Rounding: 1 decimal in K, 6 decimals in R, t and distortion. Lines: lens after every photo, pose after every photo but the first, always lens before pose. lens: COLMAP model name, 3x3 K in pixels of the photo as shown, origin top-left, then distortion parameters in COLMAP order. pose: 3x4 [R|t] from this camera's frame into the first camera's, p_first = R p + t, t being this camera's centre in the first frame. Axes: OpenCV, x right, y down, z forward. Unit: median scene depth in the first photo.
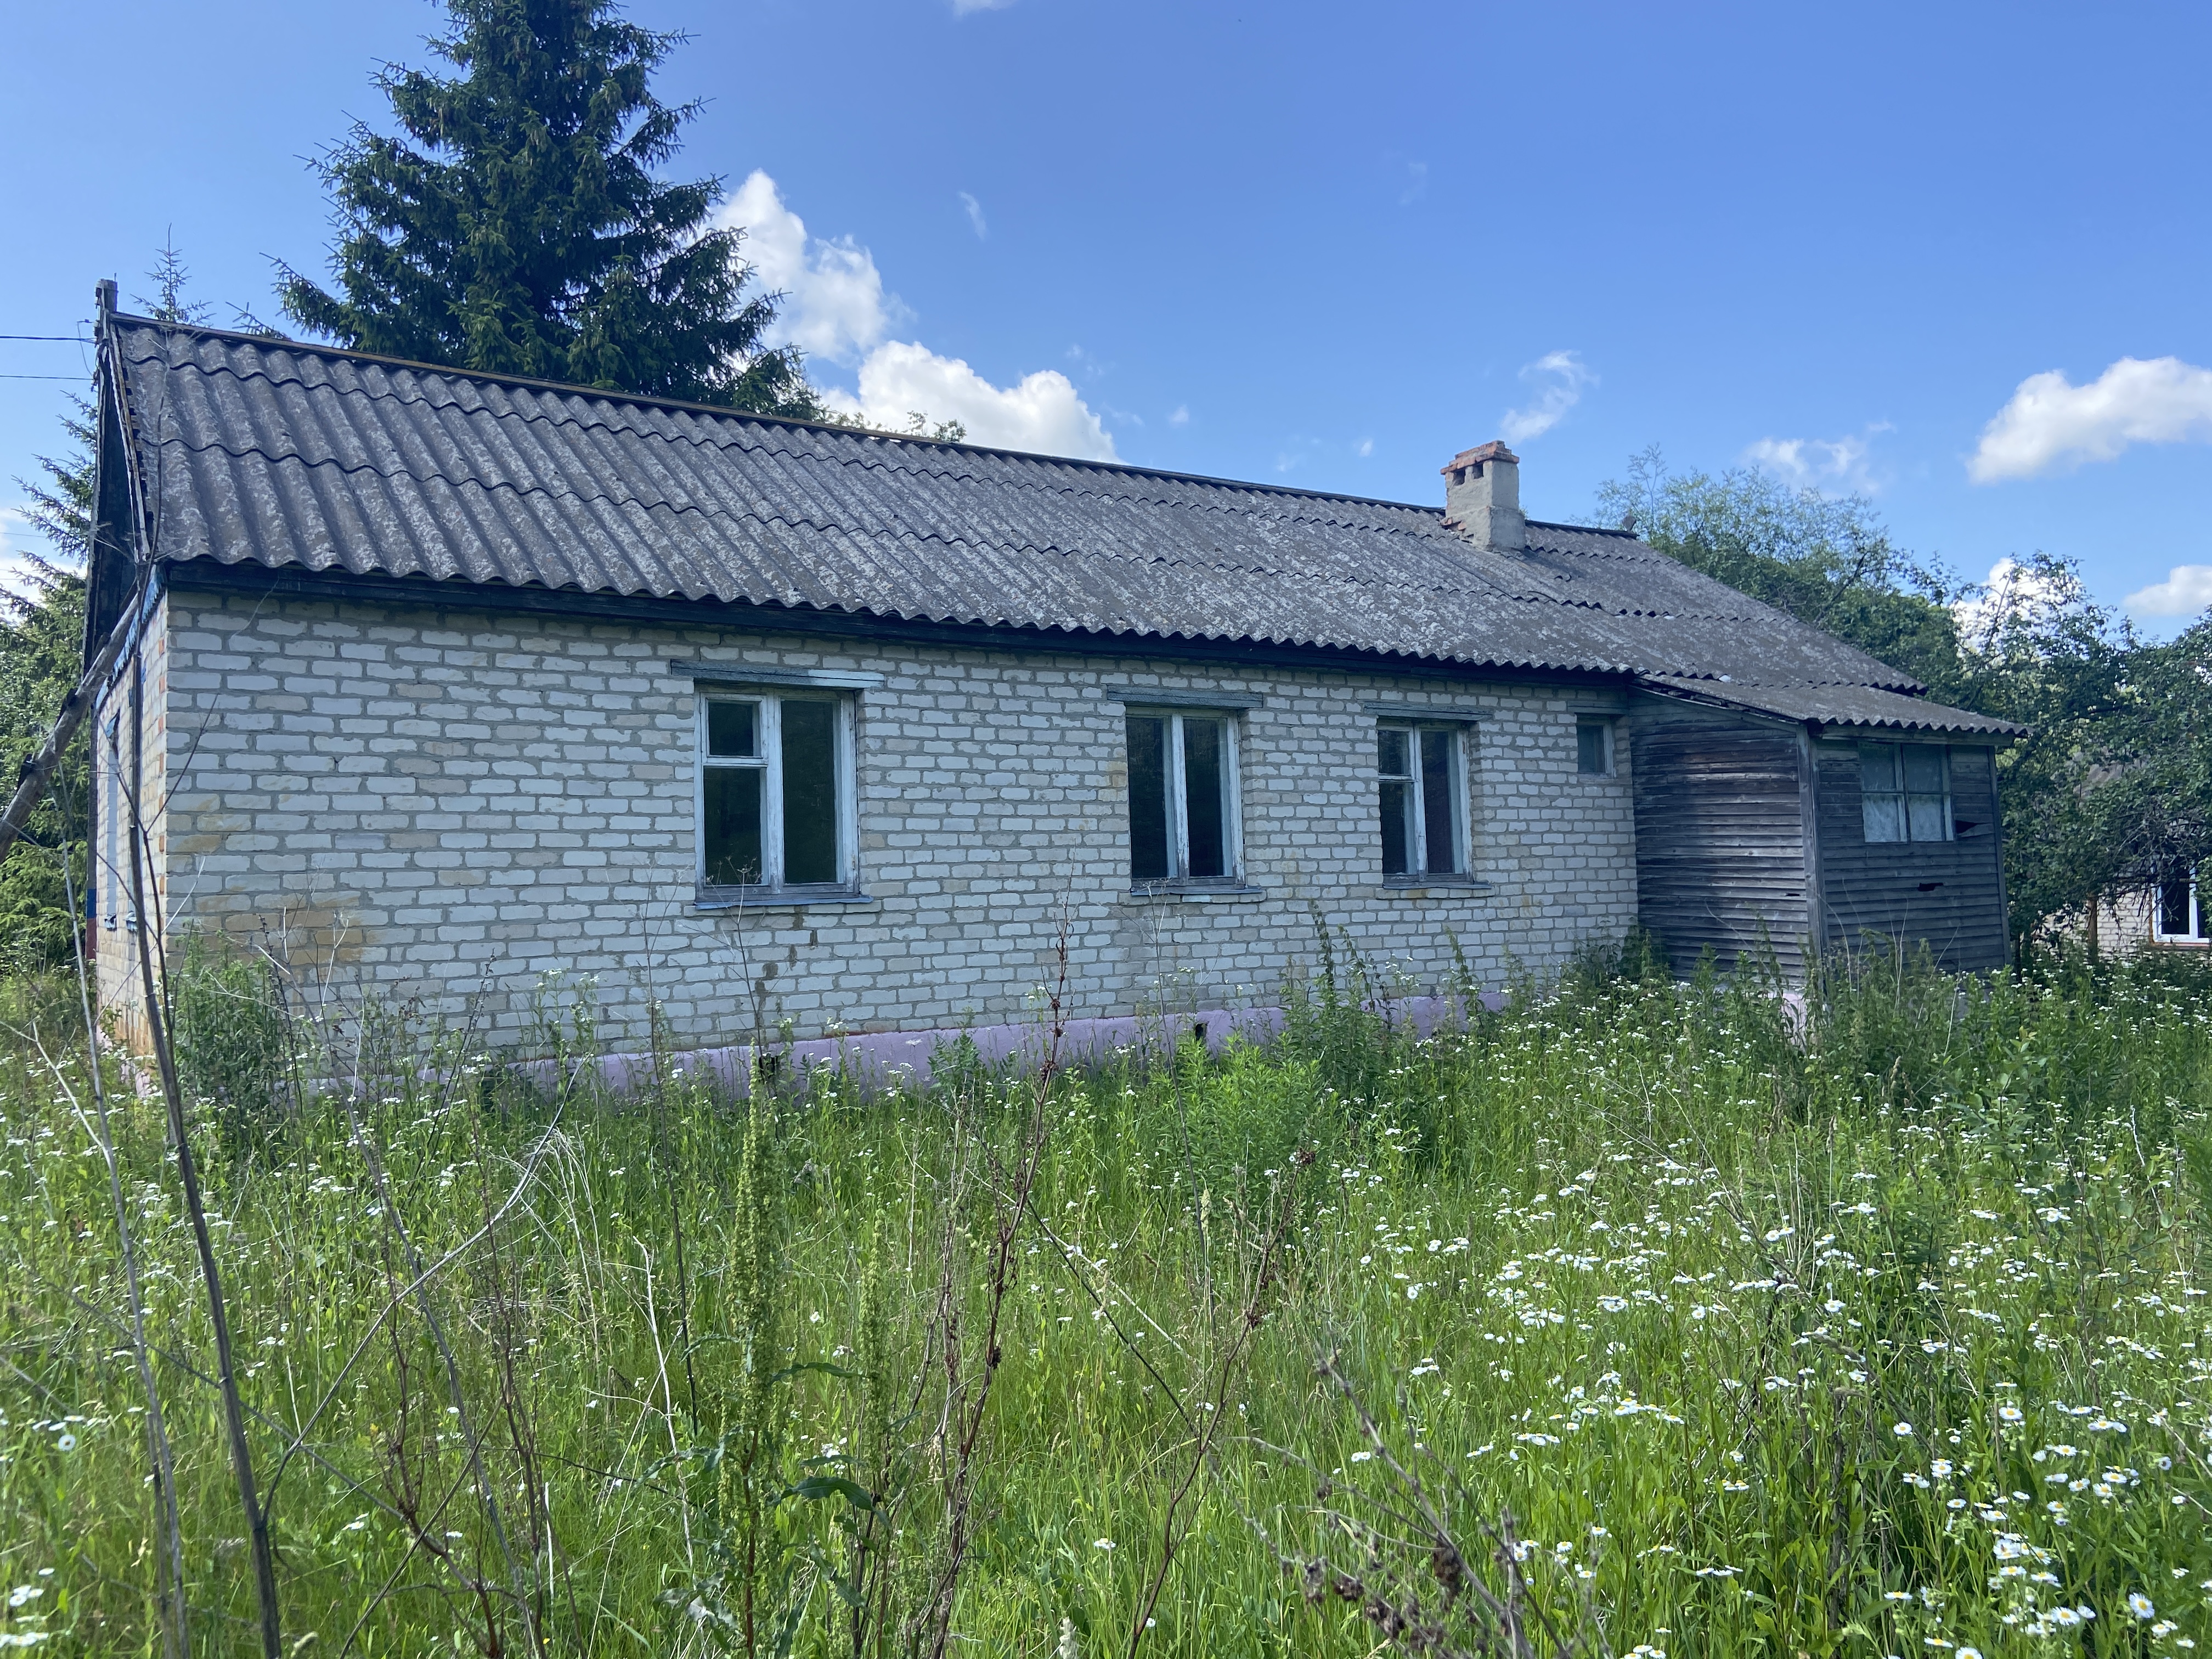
lens RADIAL K [[1721.1, 0, 1106.0], [0, 1721.1, 829.5], [0, 0, 1]] dist [0.043340, -0.001152]
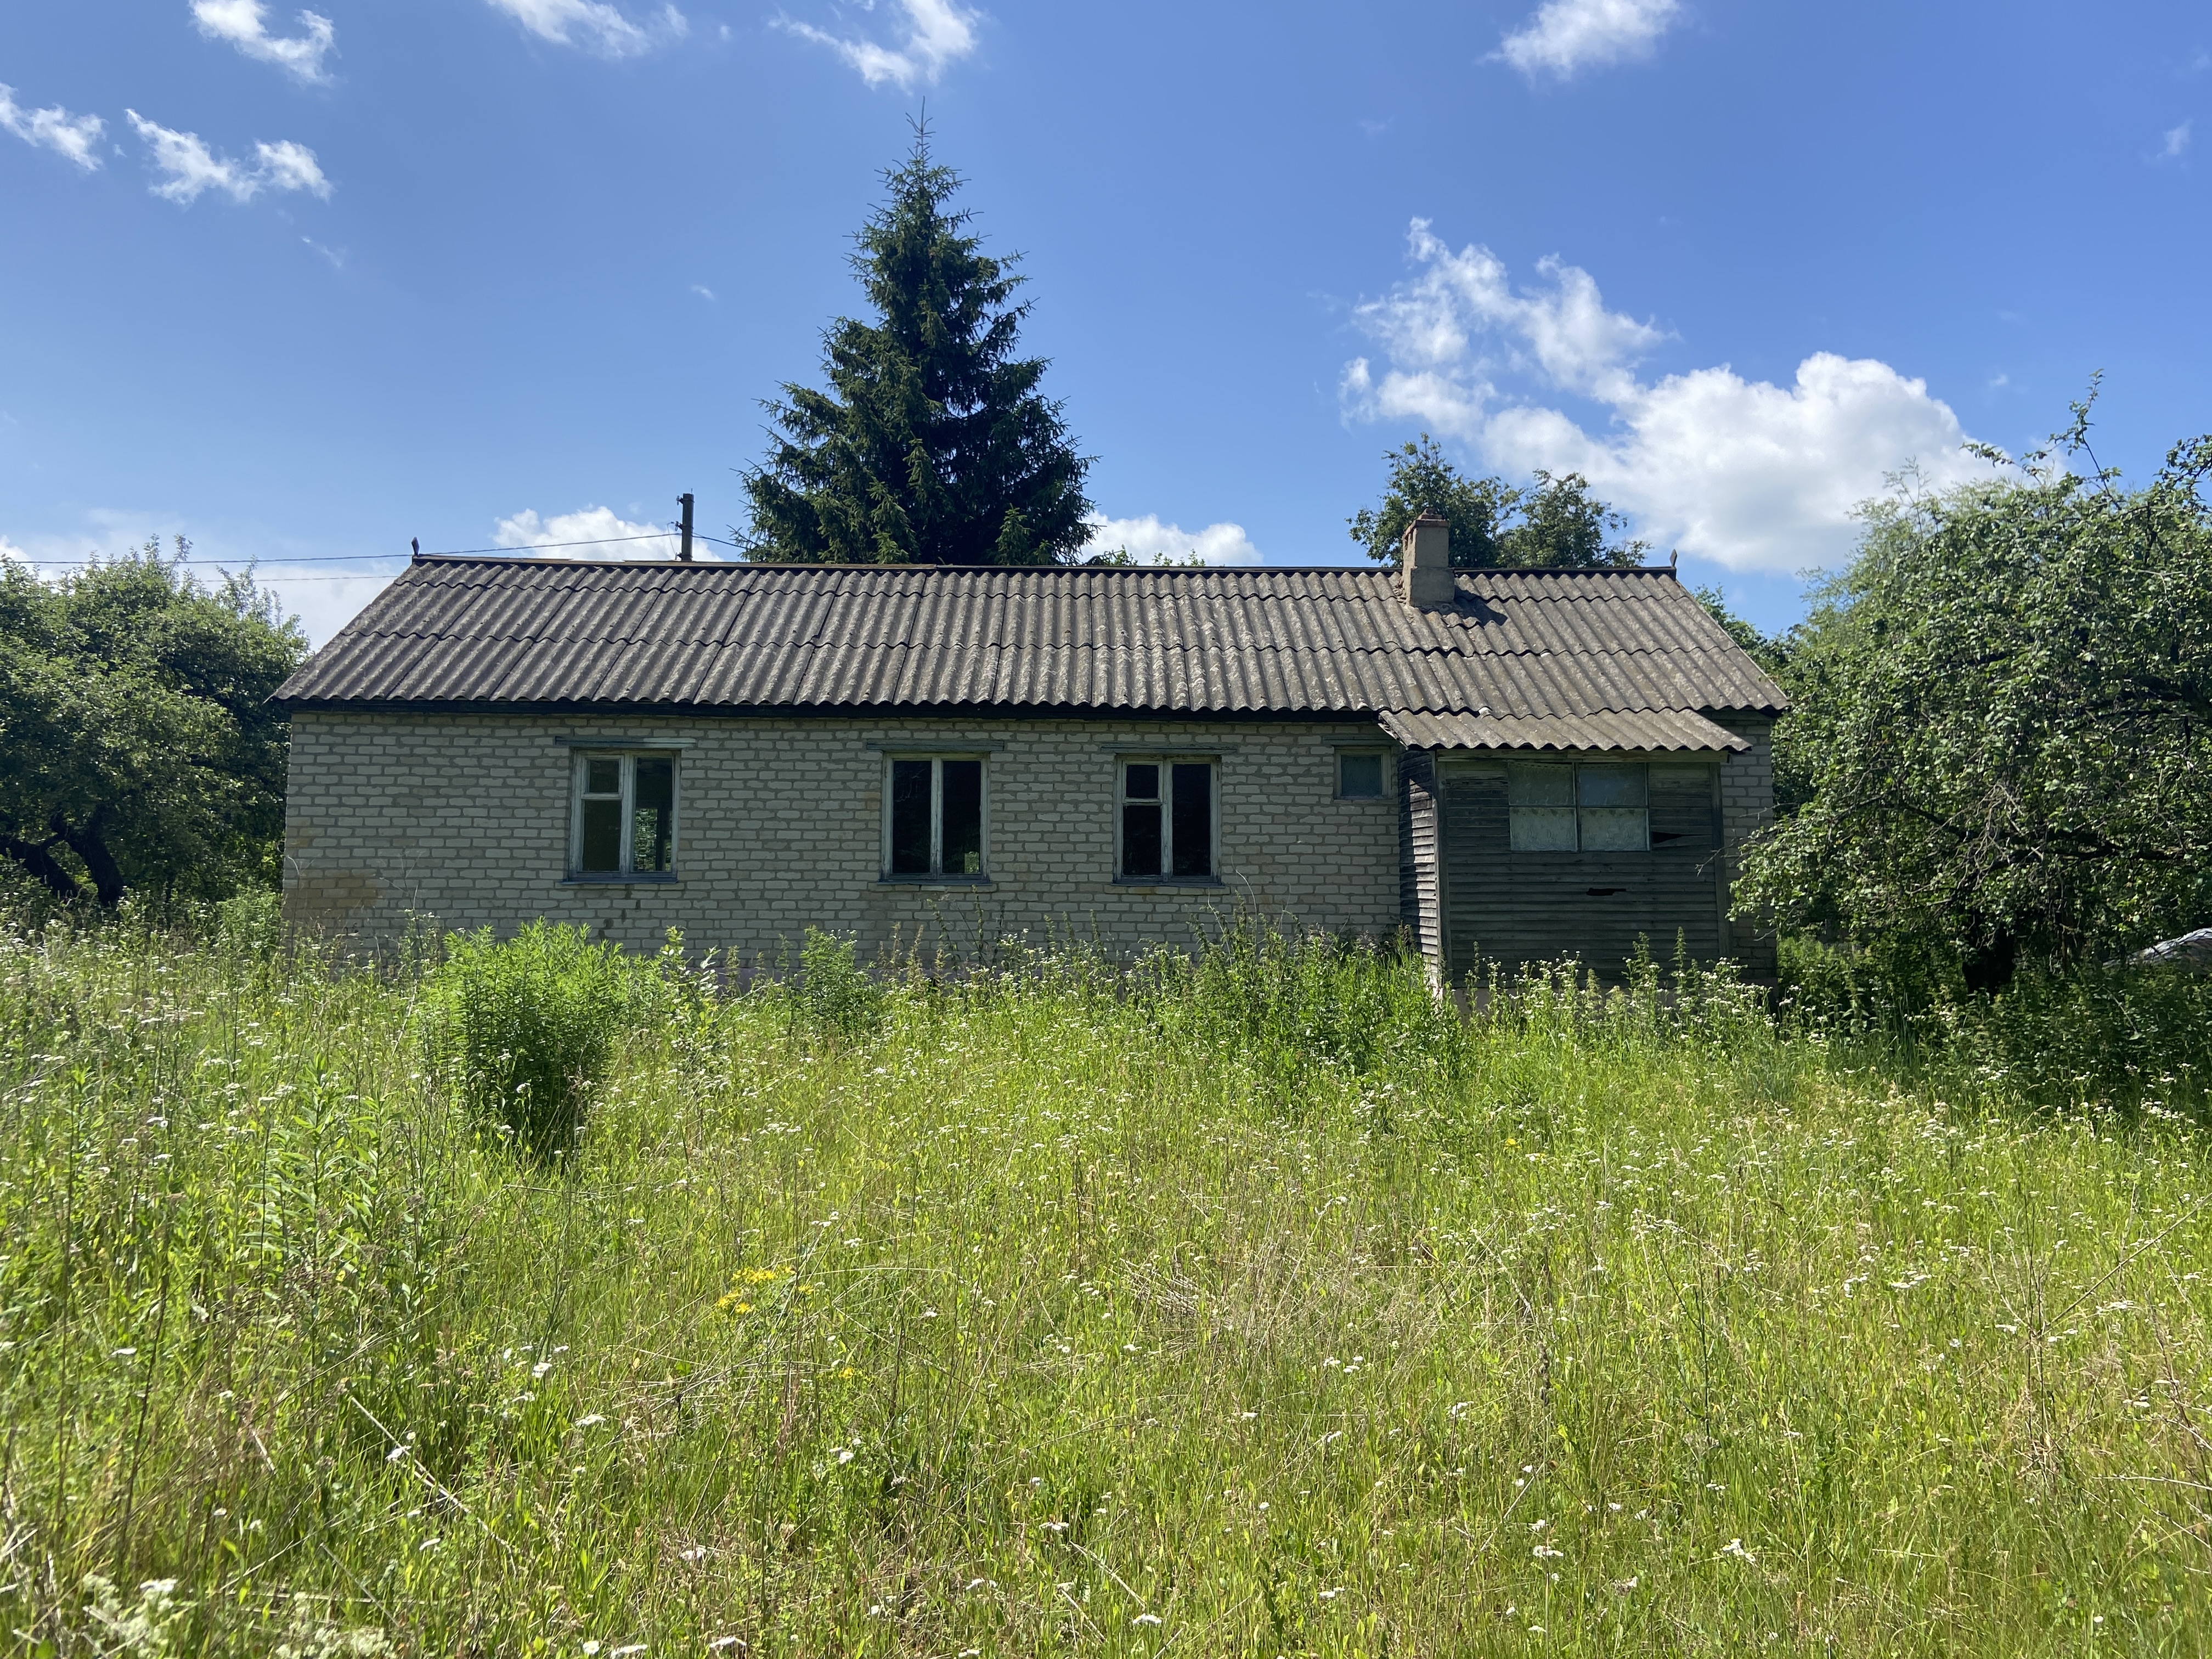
lens RADIAL K [[1645.5, 0, 1106.0], [0, 1645.5, 829.5], [0, 0, 1]] dist [-0.003807, -0.000791]
pose [[0.856462, -0.005265, -0.516183, 0.927981], [-0.005142, 0.999811, -0.018729, 0.017809], [0.516185, 0.018695, 0.856273, -0.084933]]
